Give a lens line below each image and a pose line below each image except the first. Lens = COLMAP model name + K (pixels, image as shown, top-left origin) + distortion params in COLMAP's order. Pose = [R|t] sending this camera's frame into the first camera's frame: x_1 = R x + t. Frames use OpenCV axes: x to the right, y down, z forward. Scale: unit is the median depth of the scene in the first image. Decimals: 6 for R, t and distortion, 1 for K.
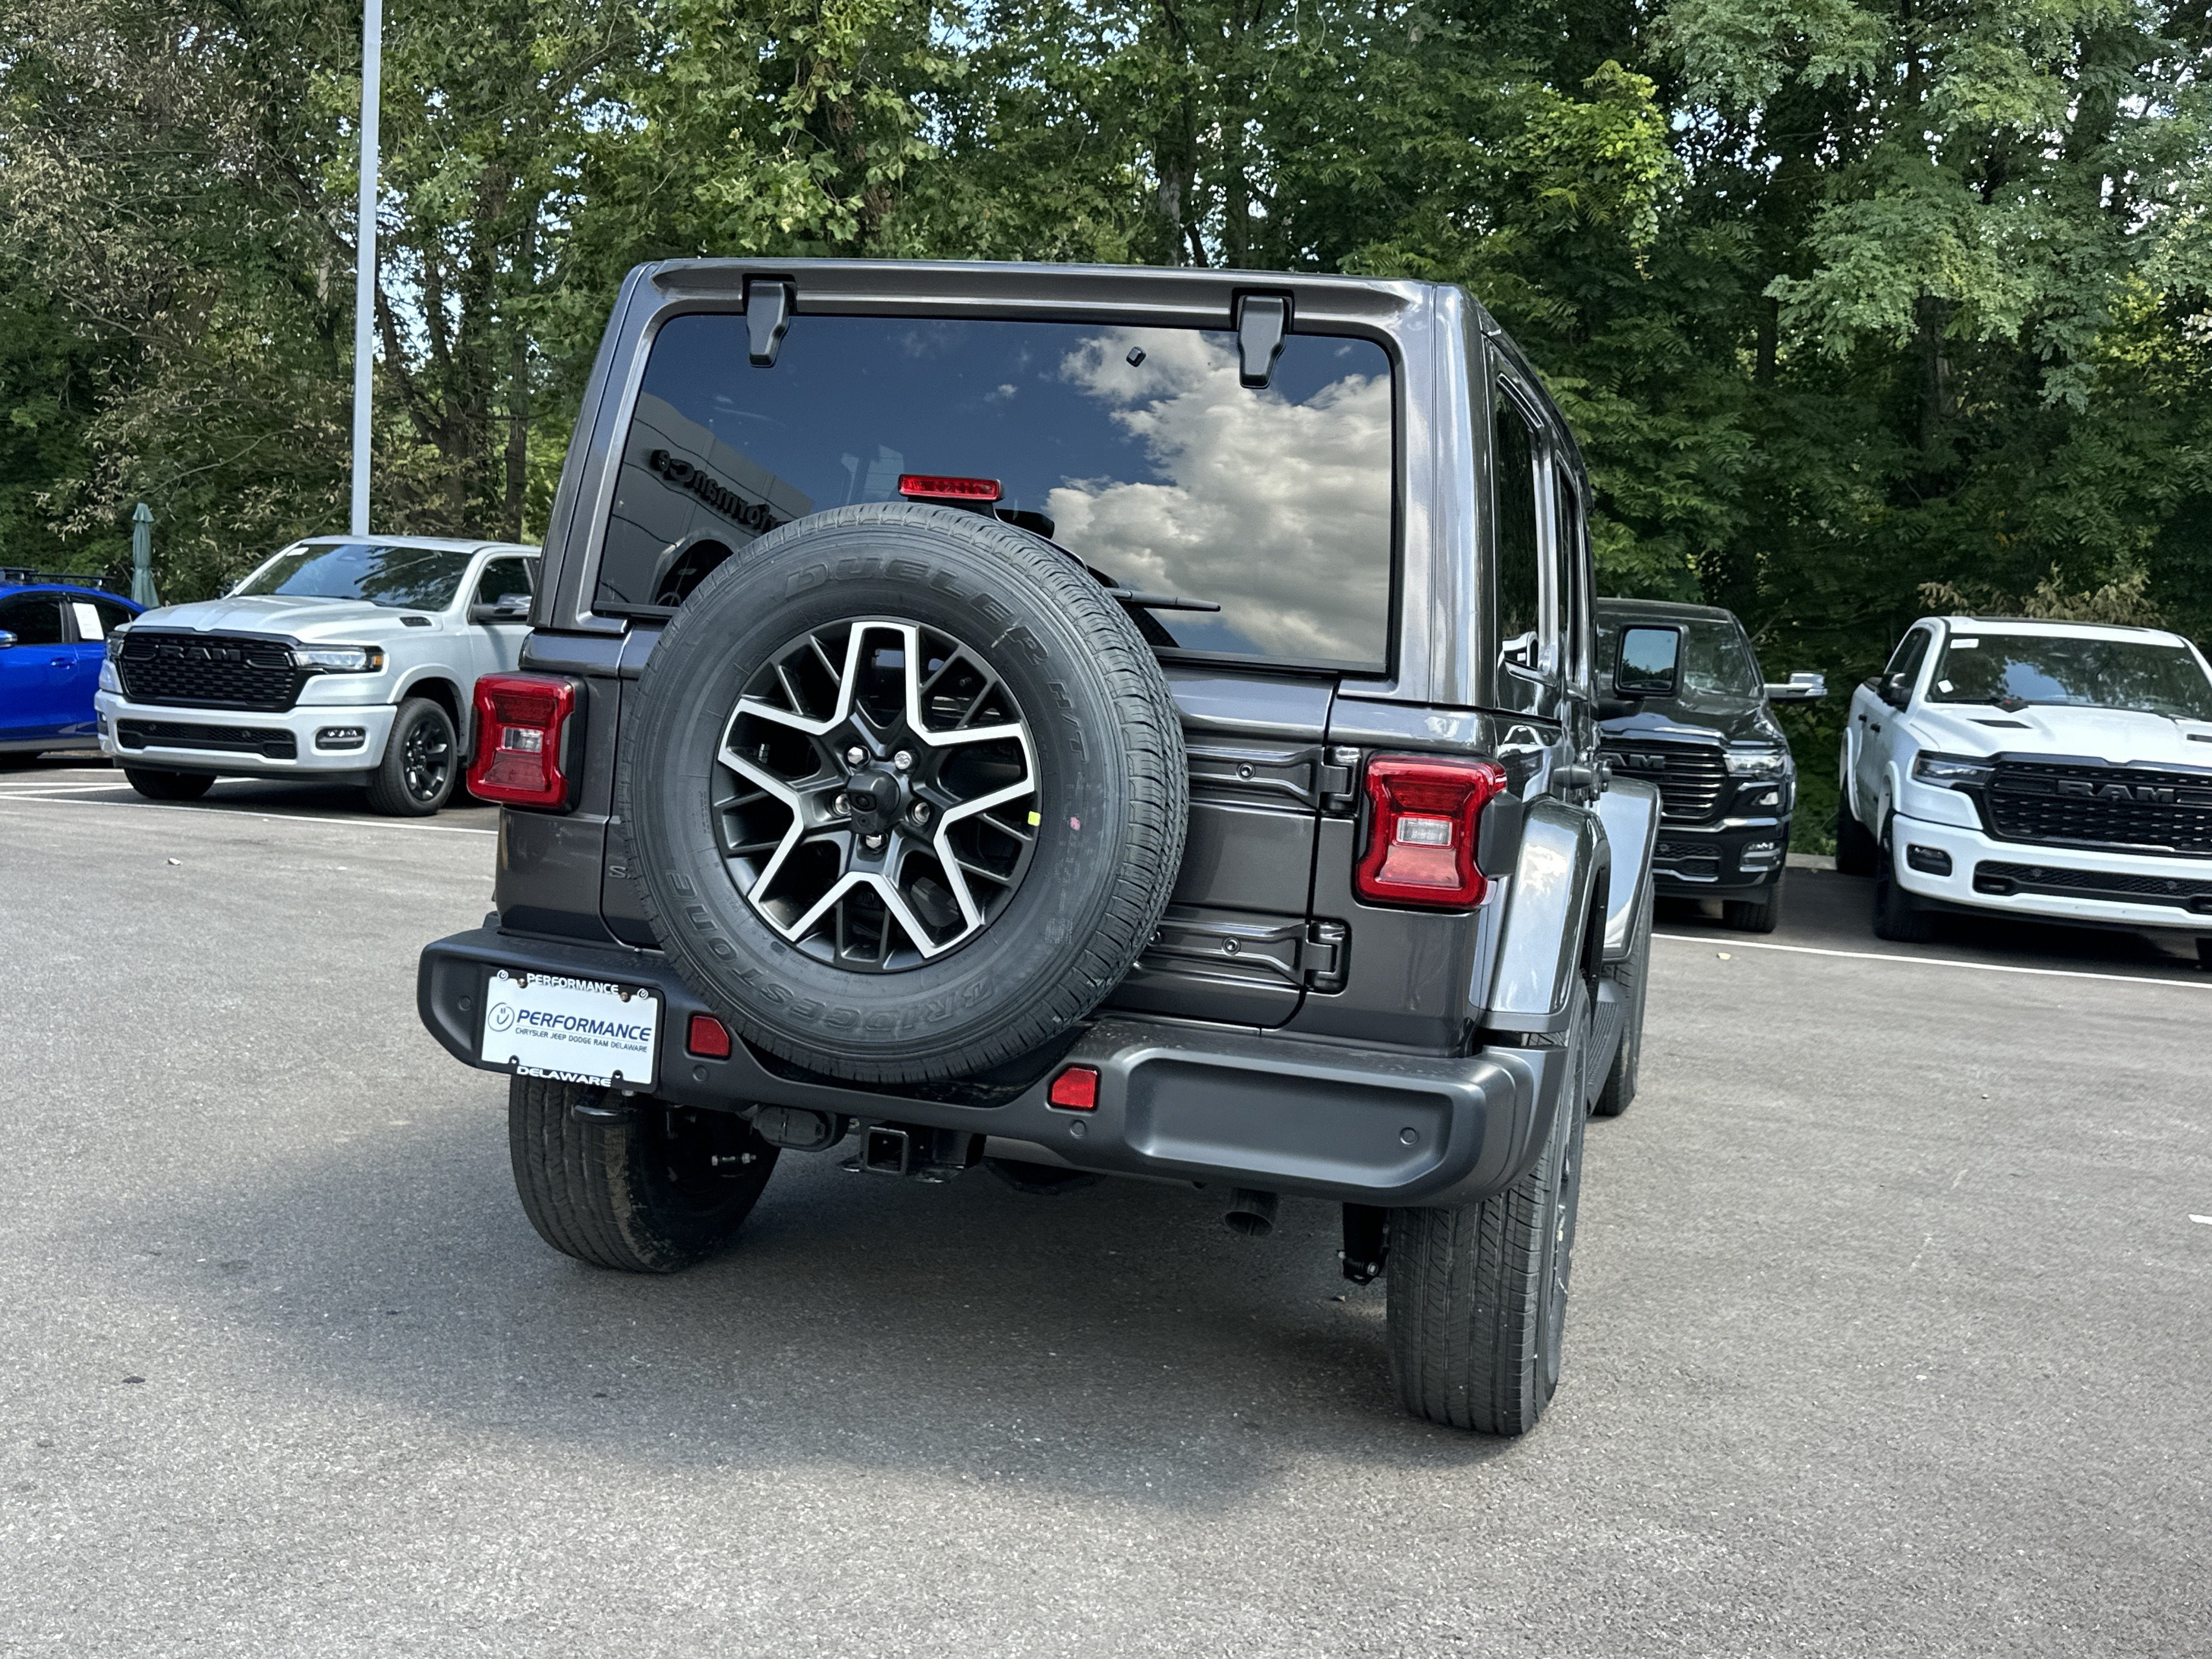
lens RADIAL K [[2075.1, 0, 1103.2], [0, 2075.1, 812.4], [0, 0, 1]] dist [0.115925, -0.244113]
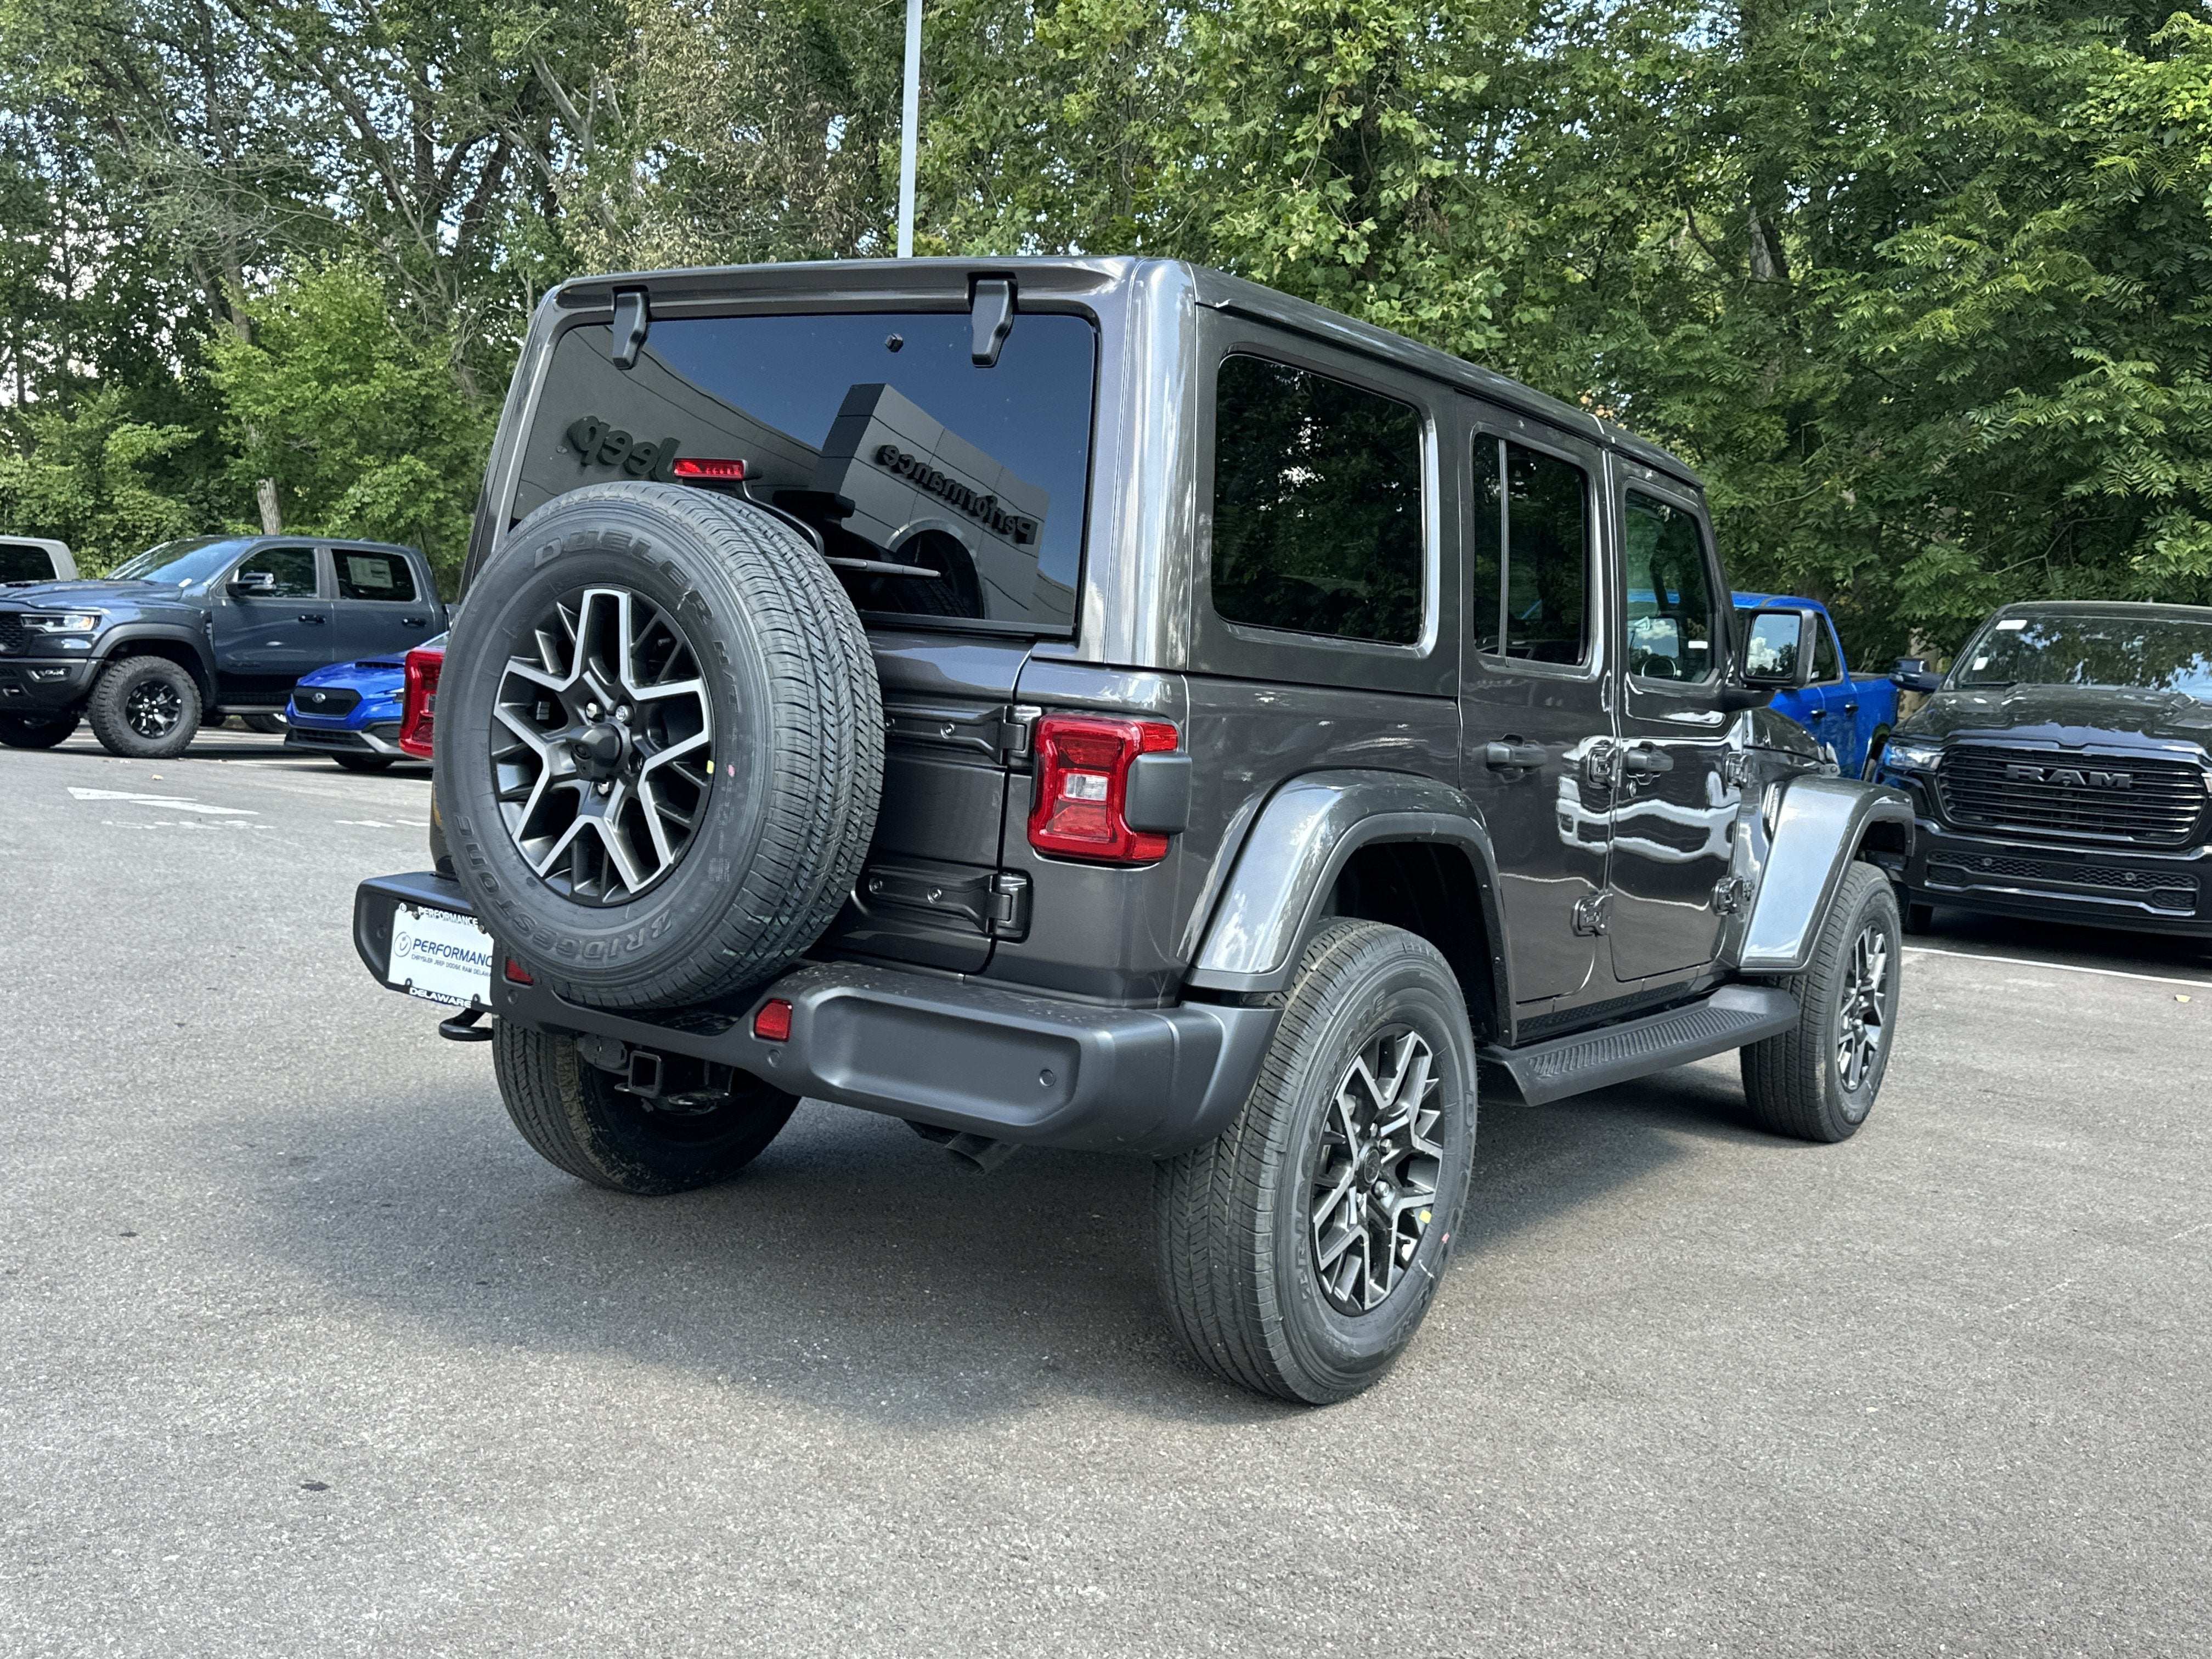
lens RADIAL K [[2064.9, 0, 1082.7], [0, 2064.9, 807.2], [0, 0, 1]] dist [0.171003, -0.354952]
pose [[0.952664, 0.016593, -0.303571, 0.440280], [-0.021338, 0.999696, -0.012322, 0.030479], [0.303274, 0.018216, 0.952729, 0.018251]]
